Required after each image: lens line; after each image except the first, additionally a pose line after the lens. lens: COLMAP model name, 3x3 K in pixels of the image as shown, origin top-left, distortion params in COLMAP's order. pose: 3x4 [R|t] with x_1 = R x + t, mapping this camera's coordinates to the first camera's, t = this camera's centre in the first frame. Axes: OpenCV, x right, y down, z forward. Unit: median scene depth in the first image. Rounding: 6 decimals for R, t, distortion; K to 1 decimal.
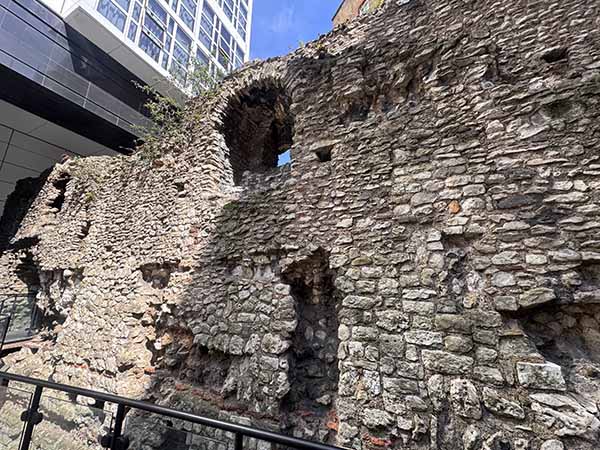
lens RADIAL K [[235.9, 0, 301.4], [0, 235.9, 218.7], [0, 0, 1]] dist [0.002609, -0.000401]
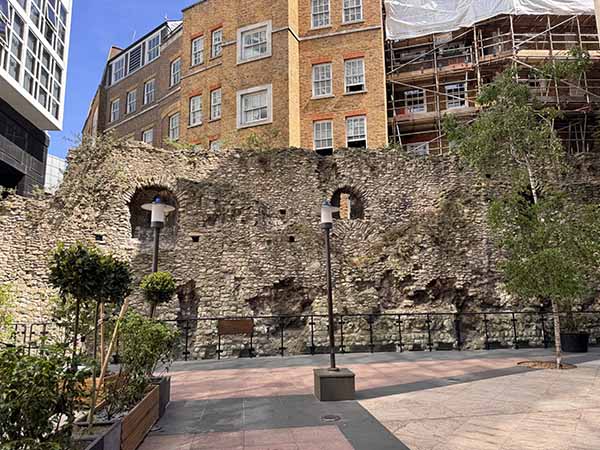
lens RADIAL K [[429.8, 0, 305.8], [0, 429.8, 223.4], [0, 0, 1]] dist [0.005120, -0.020230]
pose [[0.846249, 0.076063, 0.527329, -1.716871], [-0.117636, 0.992005, 0.045691, -1.043393], [-0.519638, -0.100699, 0.848431, -4.388264]]
